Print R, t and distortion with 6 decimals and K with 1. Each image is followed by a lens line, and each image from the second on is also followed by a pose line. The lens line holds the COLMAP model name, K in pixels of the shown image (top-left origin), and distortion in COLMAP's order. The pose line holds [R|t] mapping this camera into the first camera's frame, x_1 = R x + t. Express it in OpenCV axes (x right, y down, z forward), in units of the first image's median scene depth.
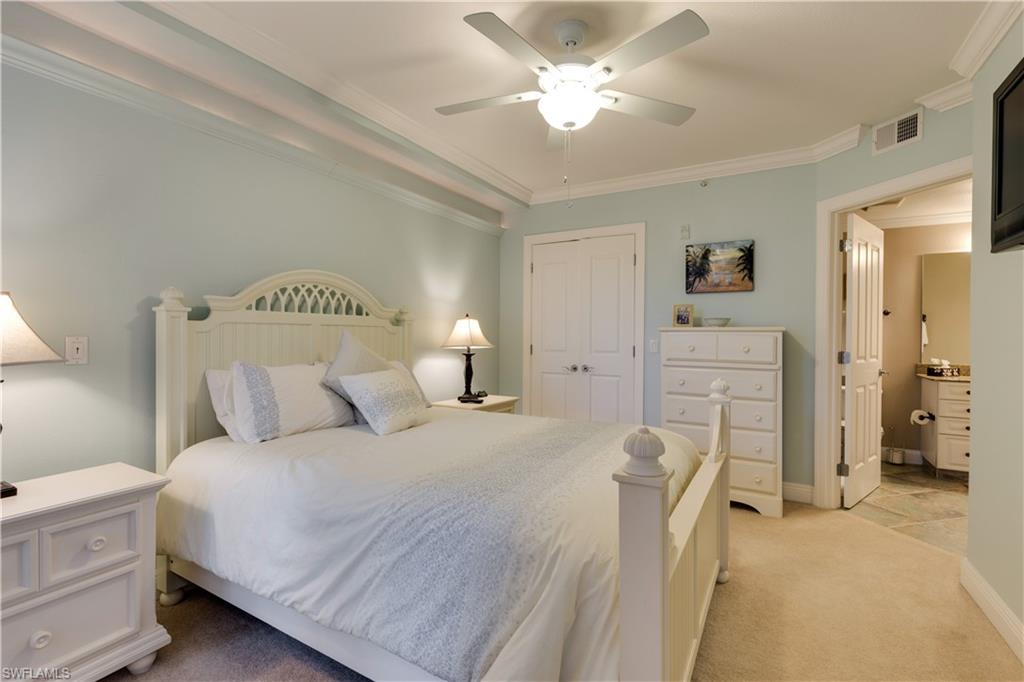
lens RADIAL K [[463.8, 0, 515.5], [0, 463.8, 336.8], [0, 0, 1]] dist [0.000664, -0.000455]
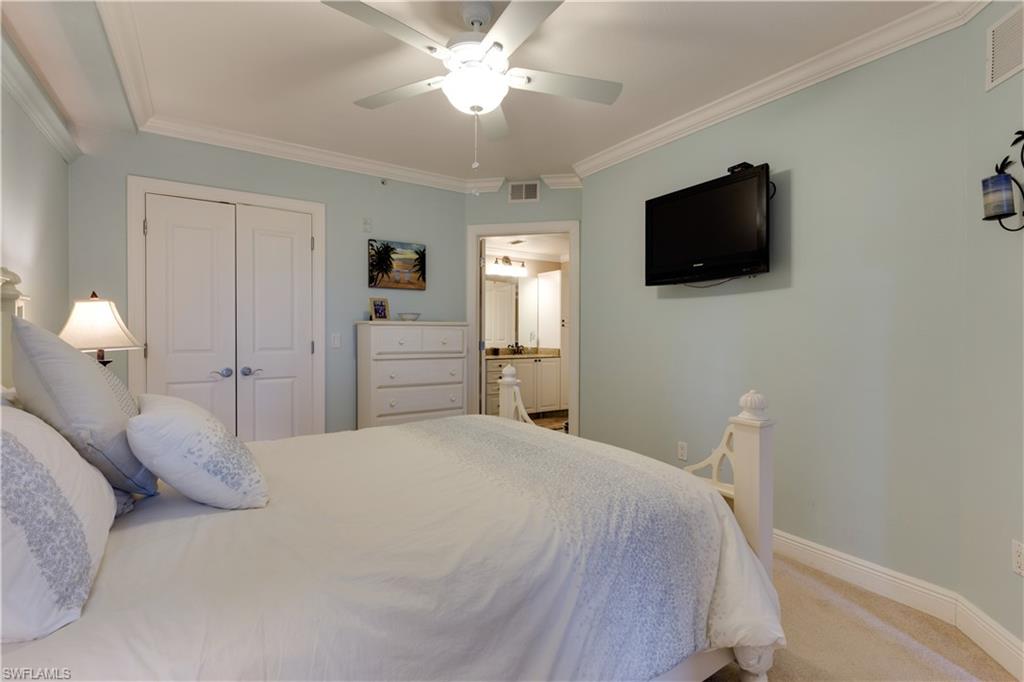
lens RADIAL K [[463.8, 0, 515.5], [0, 463.8, 336.8], [0, 0, 1]] dist [0.000664, -0.000455]
pose [[0.441107, -0.014929, 0.897331, -0.411010], [0.003238, 0.999882, 0.015043, -0.000931], [-0.897449, -0.003730, 0.441103, 0.294242]]
